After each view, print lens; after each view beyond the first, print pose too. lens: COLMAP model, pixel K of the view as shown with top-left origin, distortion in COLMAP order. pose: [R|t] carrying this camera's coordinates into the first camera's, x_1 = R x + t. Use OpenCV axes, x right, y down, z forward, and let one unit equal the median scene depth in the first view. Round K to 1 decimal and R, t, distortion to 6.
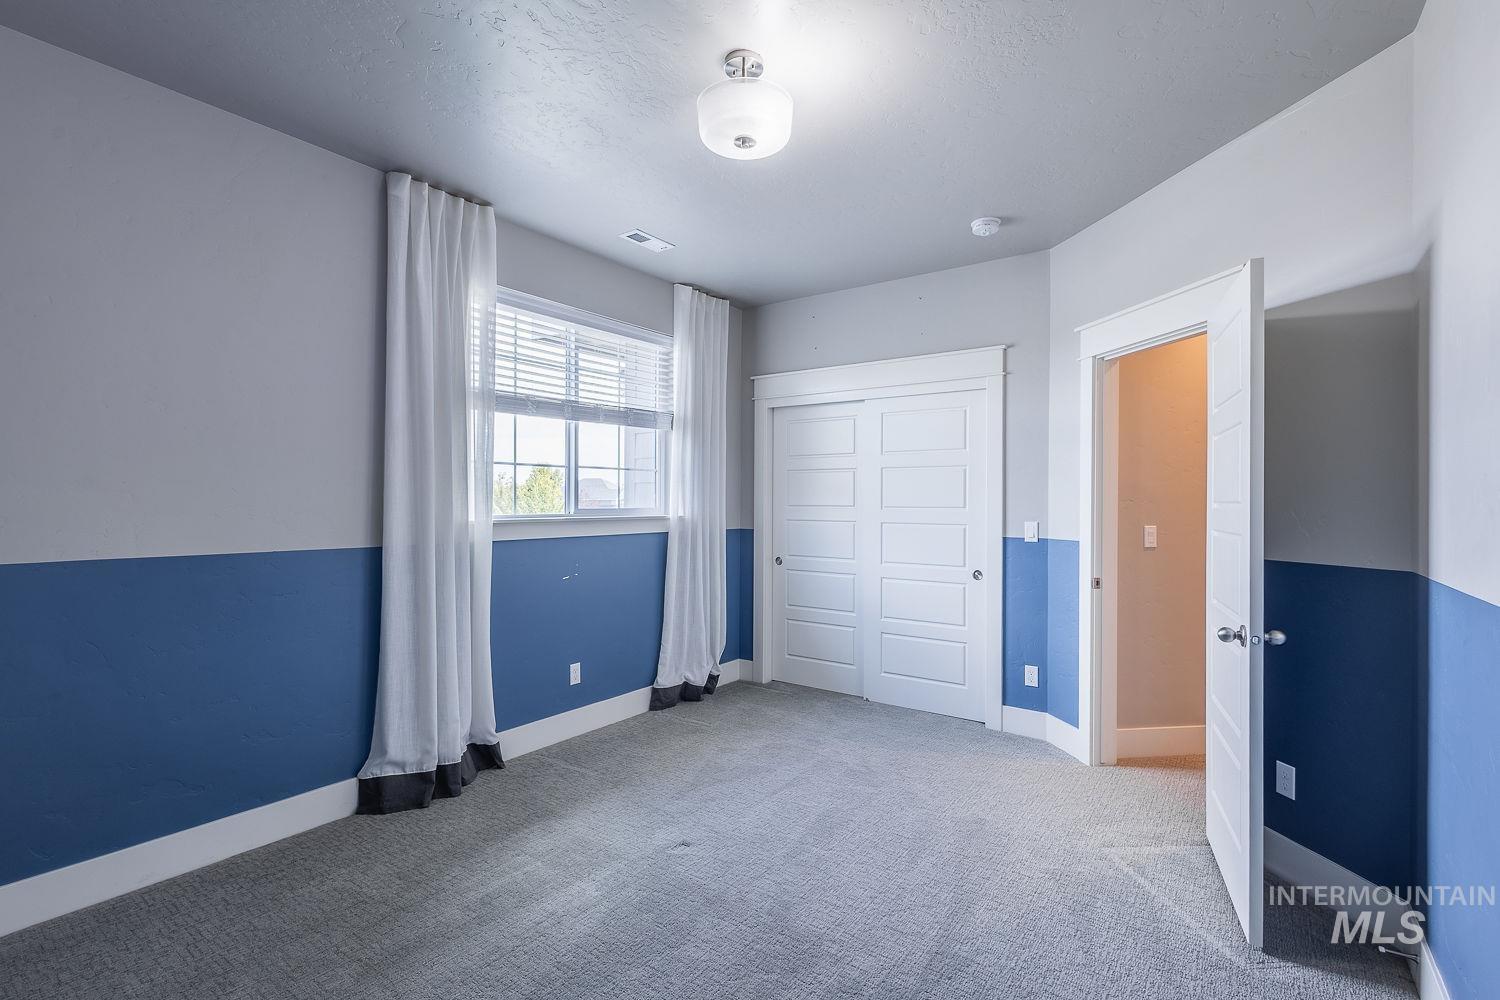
lens RADIAL K [[695.8, 0, 748.5], [0, 695.8, 501.4], [0, 0, 1]] dist [0.012846, -0.004304]
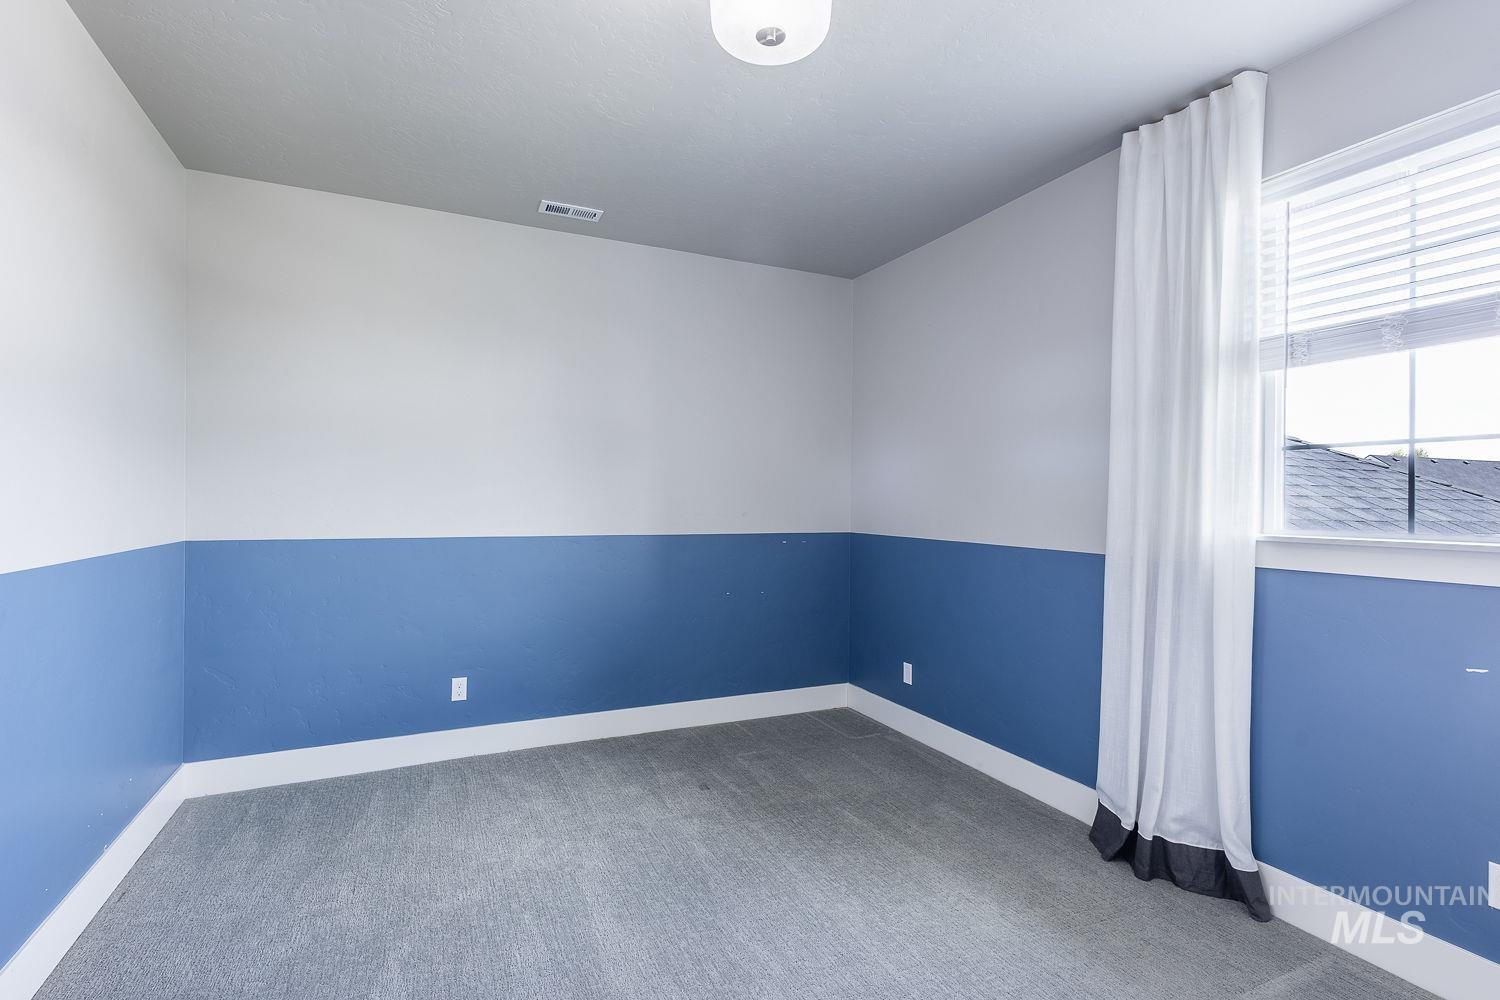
lens RADIAL K [[695.8, 0, 748.5], [0, 695.8, 501.4], [0, 0, 1]] dist [0.012846, -0.004304]
pose [[-0.481722, -0.003302, -0.876318, 0.459919], [-0.006136, 0.999981, -0.000395, -0.003160], [0.876303, 0.005186, -0.481733, 0.920227]]
